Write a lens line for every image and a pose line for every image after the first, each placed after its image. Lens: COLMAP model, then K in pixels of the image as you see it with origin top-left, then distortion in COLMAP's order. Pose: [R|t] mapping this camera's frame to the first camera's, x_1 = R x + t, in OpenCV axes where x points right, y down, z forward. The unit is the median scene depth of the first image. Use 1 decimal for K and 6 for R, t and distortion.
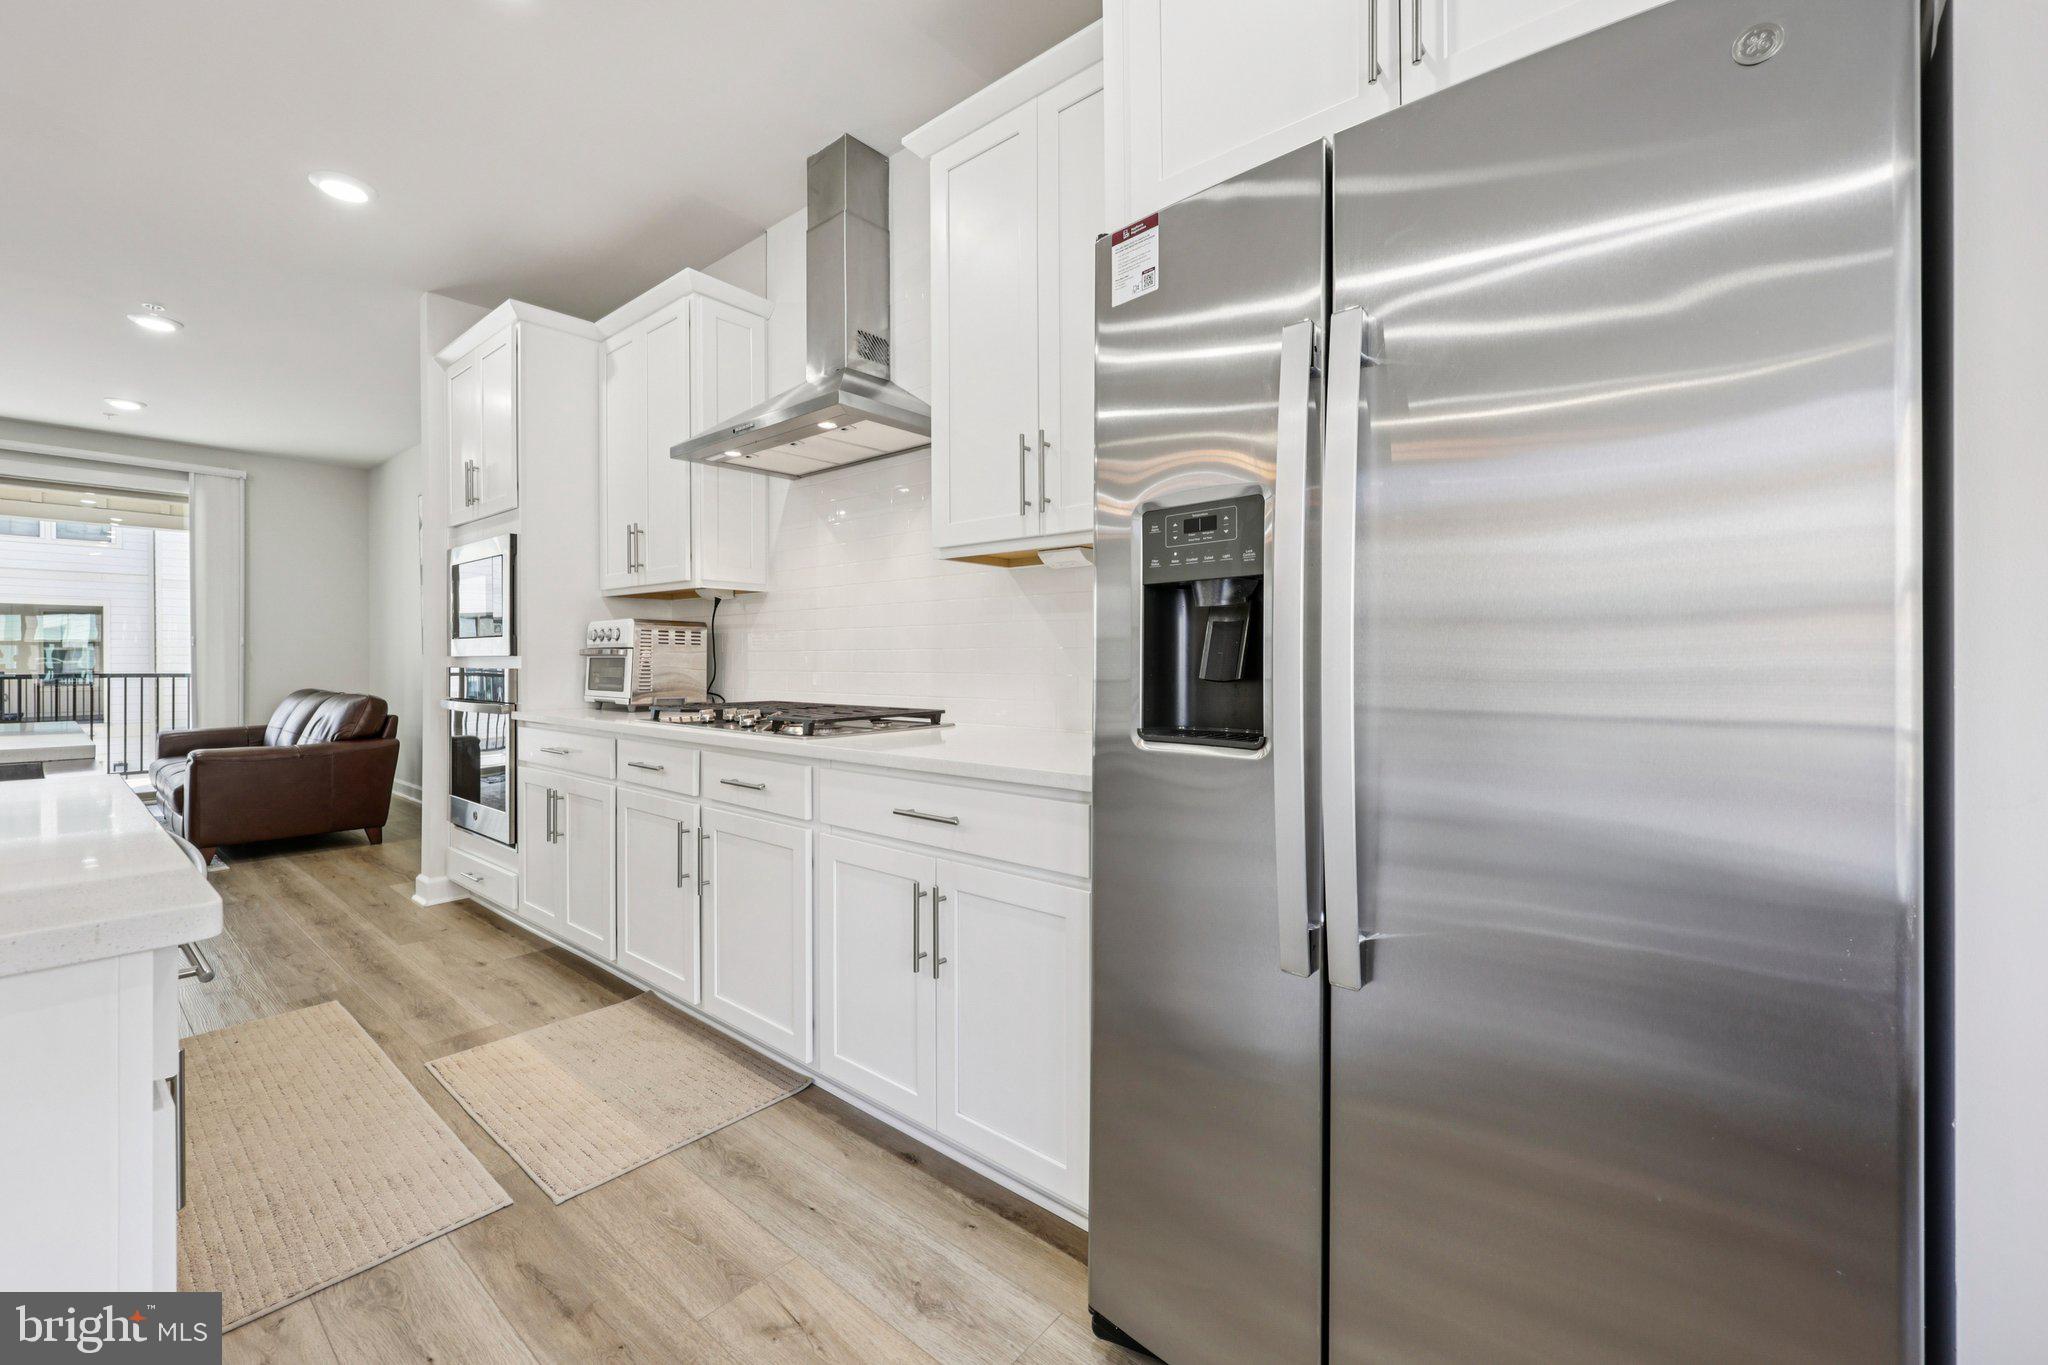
lens RADIAL K [[830.0, 0, 1026.2], [0, 830.0, 665.2], [0, 0, 1]] dist [-0.001459, 0.000005]
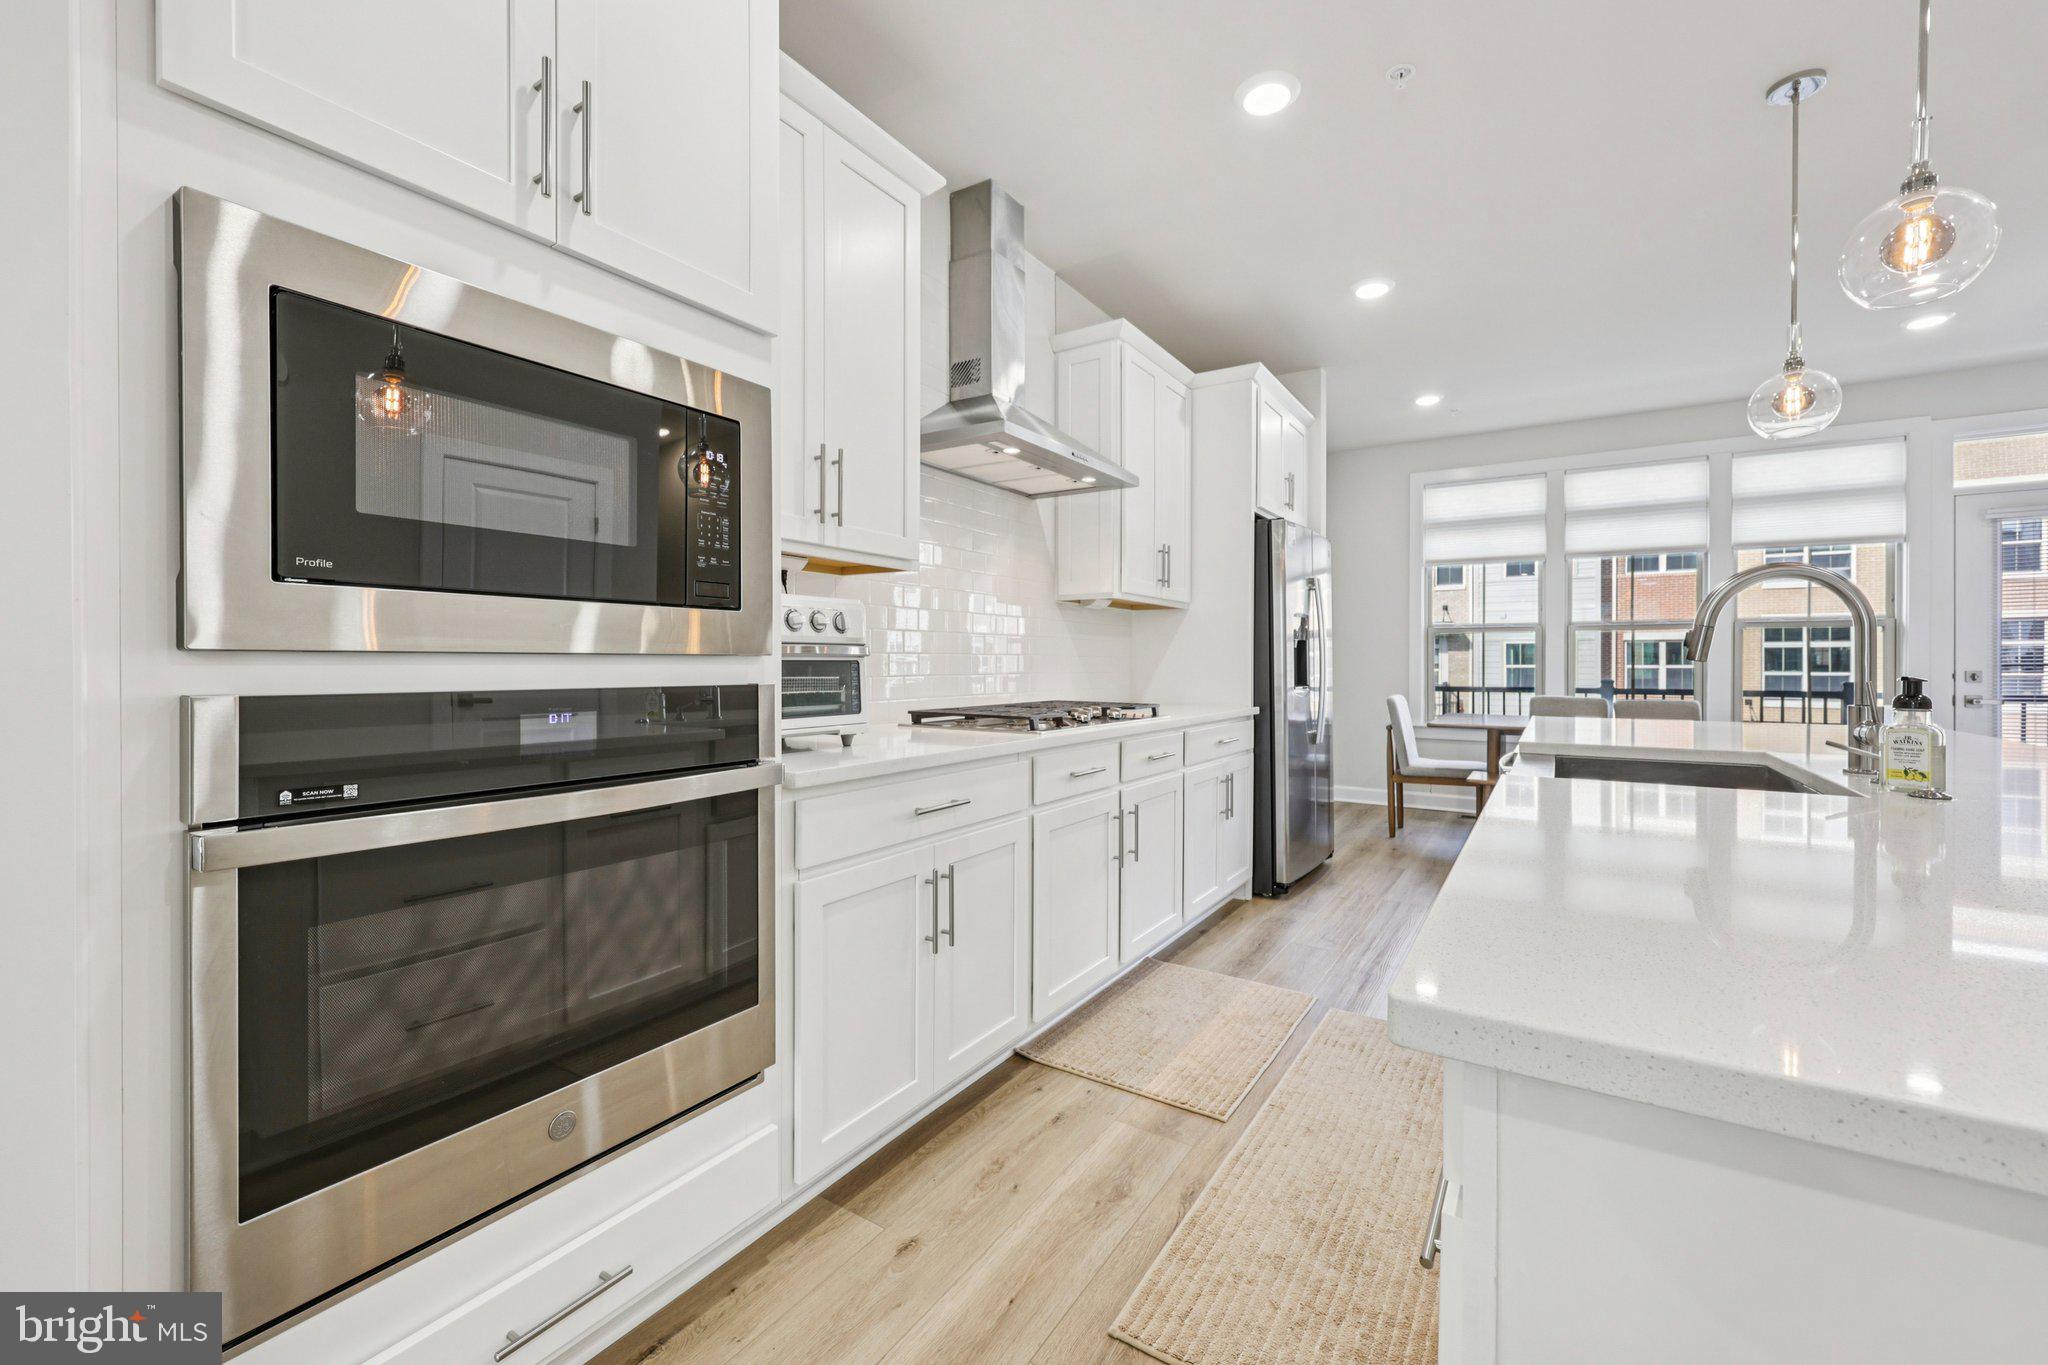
lens RADIAL K [[830.0, 0, 1026.2], [0, 830.0, 665.2], [0, 0, 1]] dist [-0.001459, 0.000005]
pose [[-0.121486, -0.003031, 0.992589, -1.102822], [0.003641, 0.999987, 0.003499, -0.007217], [-0.992587, 0.004039, -0.121473, 0.919832]]
